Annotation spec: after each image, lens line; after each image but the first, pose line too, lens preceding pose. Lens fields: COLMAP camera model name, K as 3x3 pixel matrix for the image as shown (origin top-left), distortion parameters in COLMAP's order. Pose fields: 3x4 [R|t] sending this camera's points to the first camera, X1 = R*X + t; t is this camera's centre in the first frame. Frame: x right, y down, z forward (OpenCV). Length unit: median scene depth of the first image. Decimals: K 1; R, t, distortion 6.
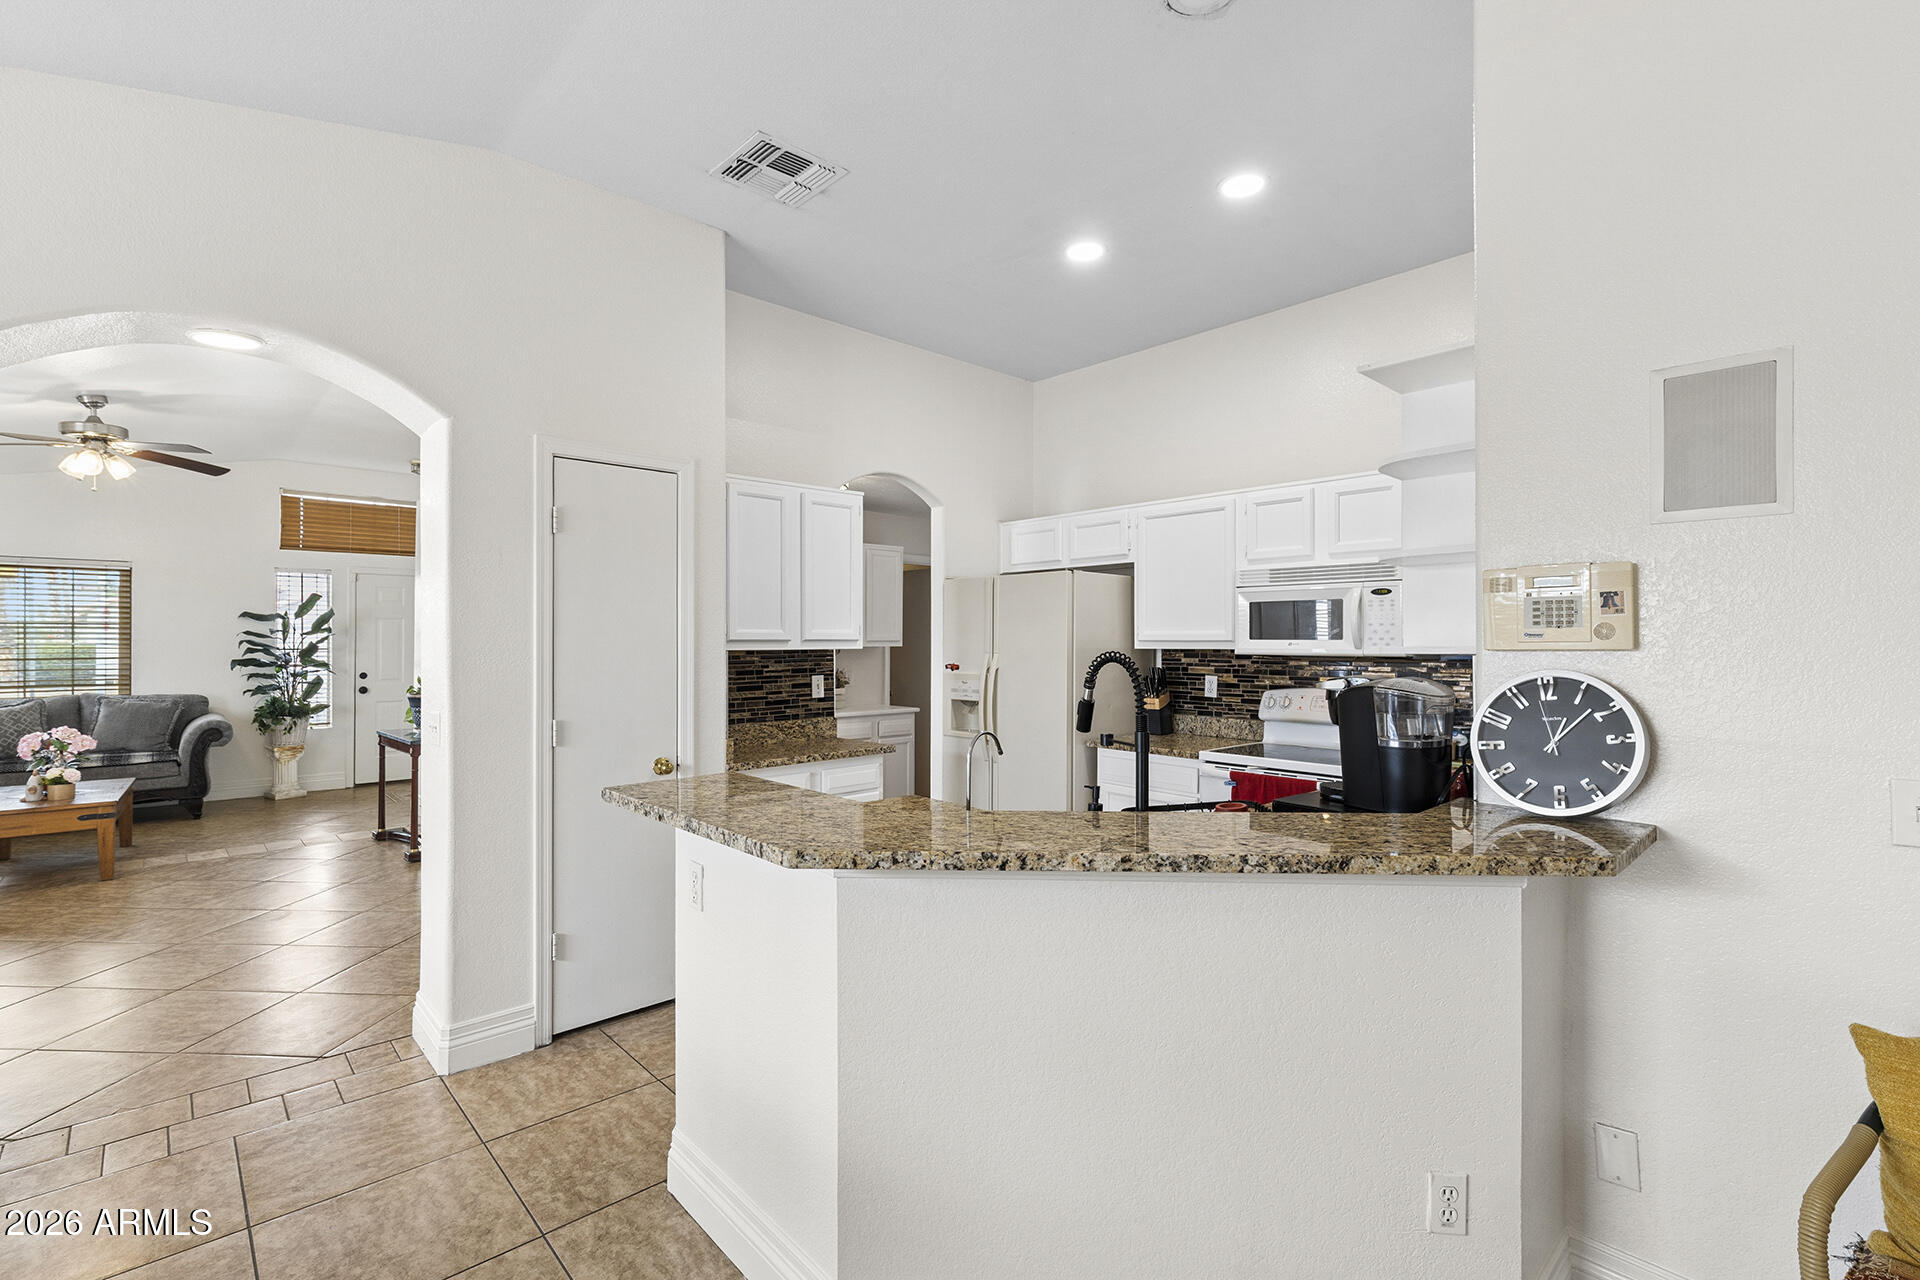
lens RADIAL K [[868.8, 0, 965.1], [0, 868.8, 636.4], [0, 0, 1]] dist [0.006217, -0.001513]
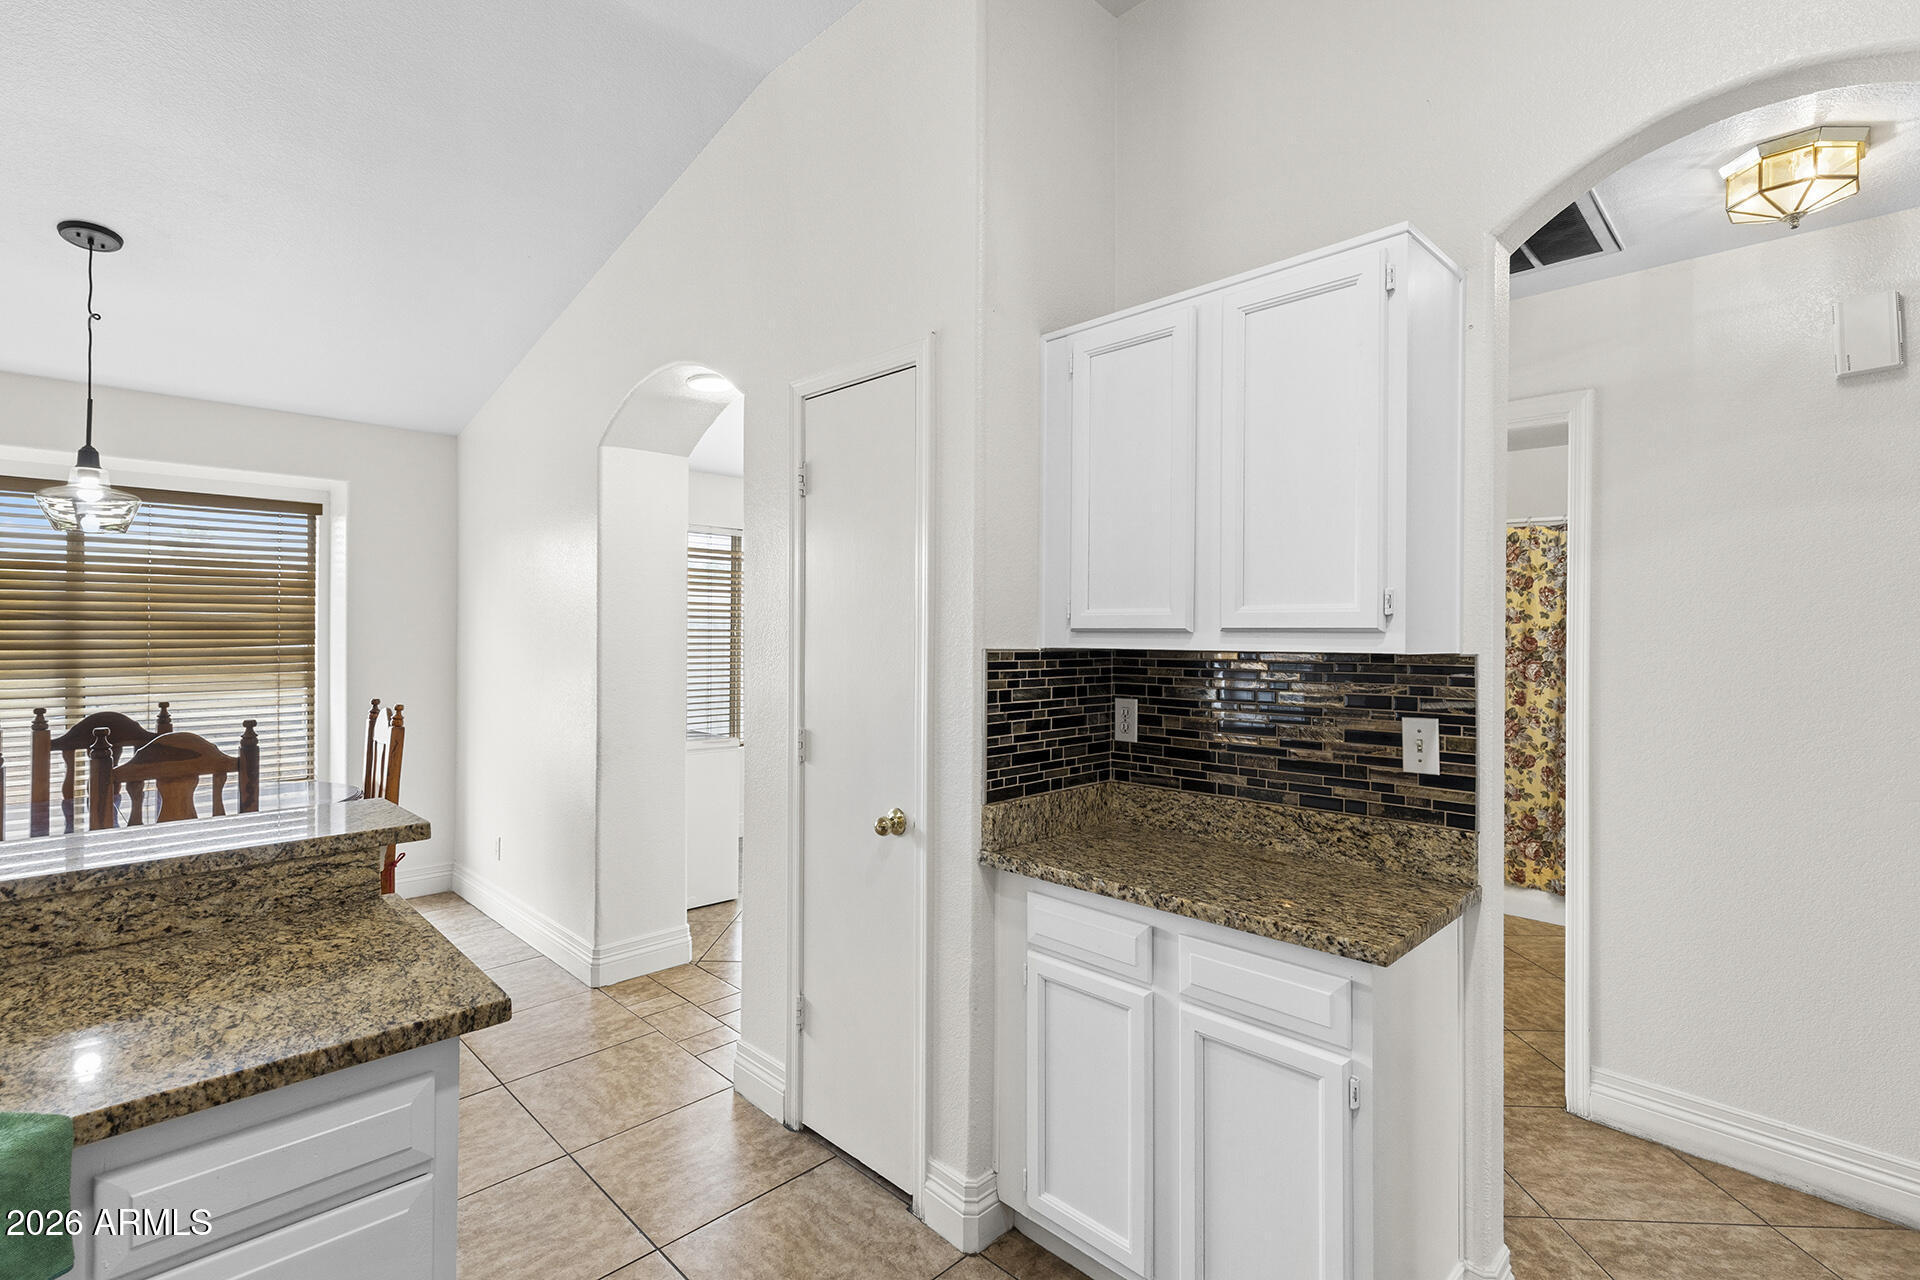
lens RADIAL K [[868.8, 0, 958.4], [0, 868.8, 628.4], [0, 0, 1]] dist [0.006217, -0.001513]
pose [[0.023820, -0.003994, -0.999708, 0.479503], [0.001564, 0.999991, -0.003958, 0.009029], [0.999715, -0.001469, 0.023826, 1.608718]]
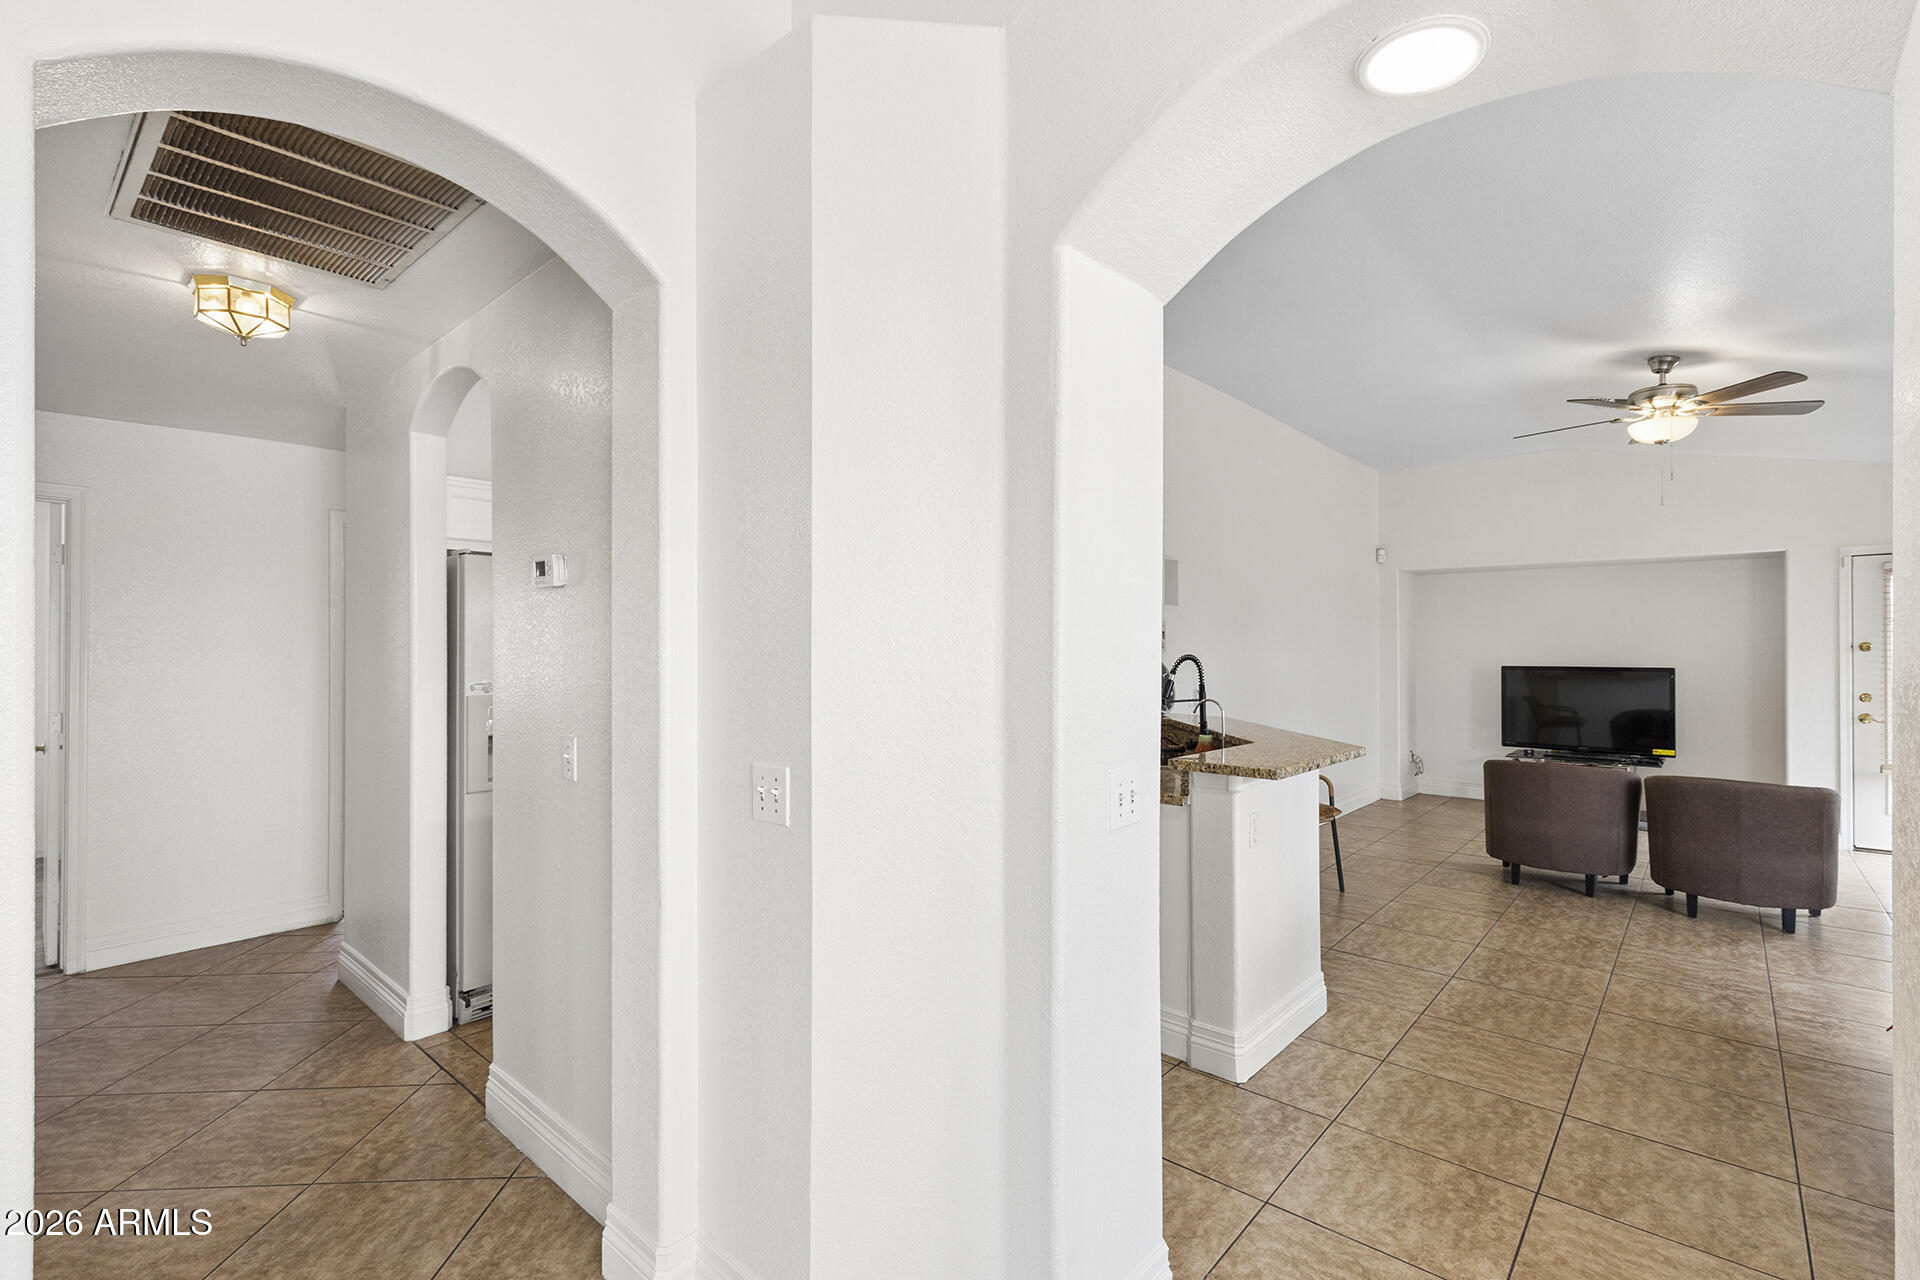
lens RADIAL K [[868.8, 0, 954.2], [0, 868.8, 646.3], [0, 0, 1]] dist [0.006217, -0.001513]
pose [[-0.097291, -0.002288, 0.995253, -1.632472], [-0.007839, 0.999968, 0.001533, 0.000069], [-0.995225, -0.007652, -0.097306, 1.623289]]
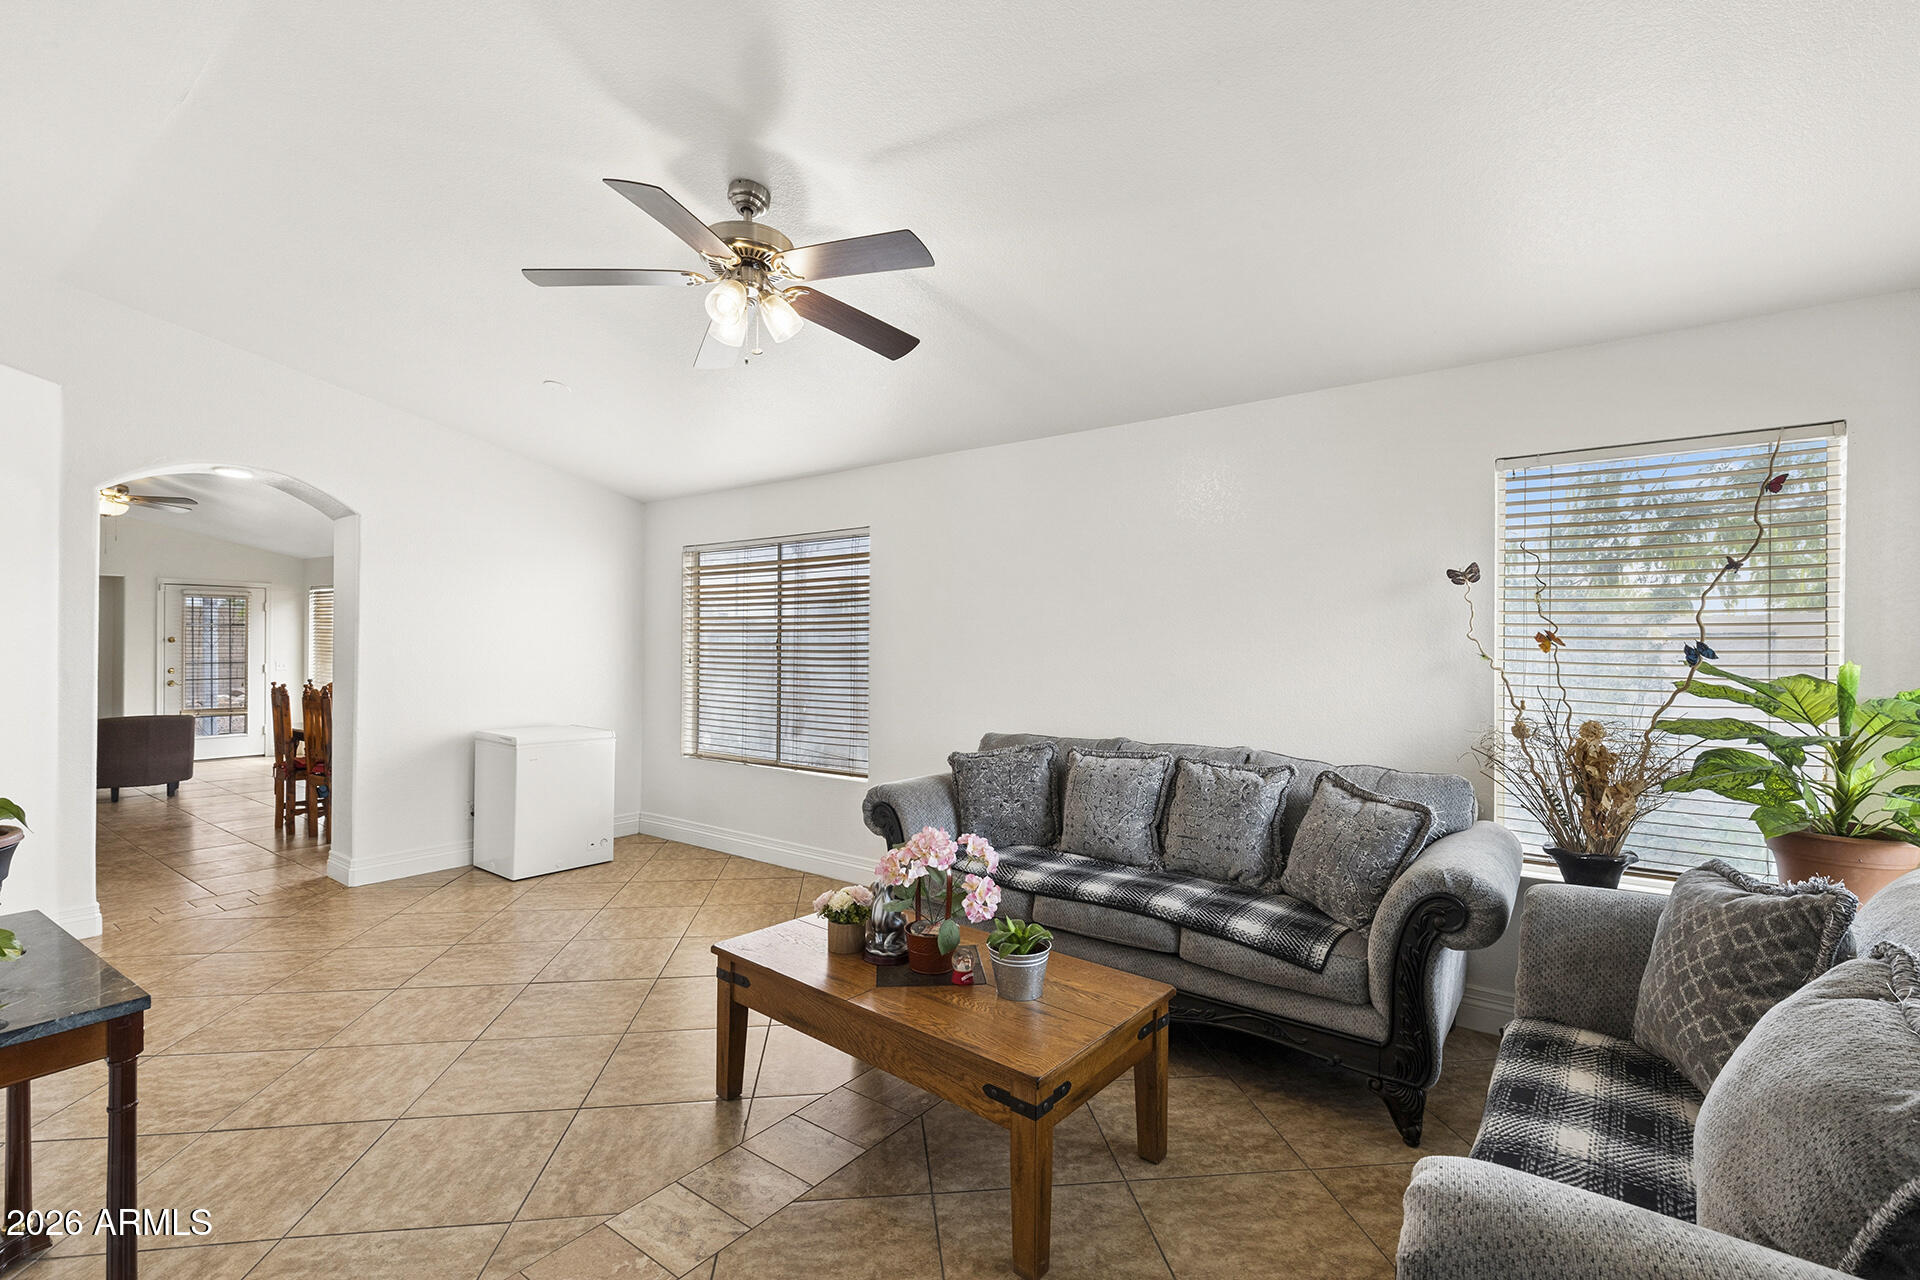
lens RADIAL K [[868.8, 0, 966.4], [0, 868.8, 651.5], [0, 0, 1]] dist [0.006217, -0.001513]
pose [[-0.985010, -0.015552, -0.171795, -2.483487], [-0.015369, 0.999879, -0.002398, -0.007587], [0.171812, 0.000278, -0.985130, 3.729178]]
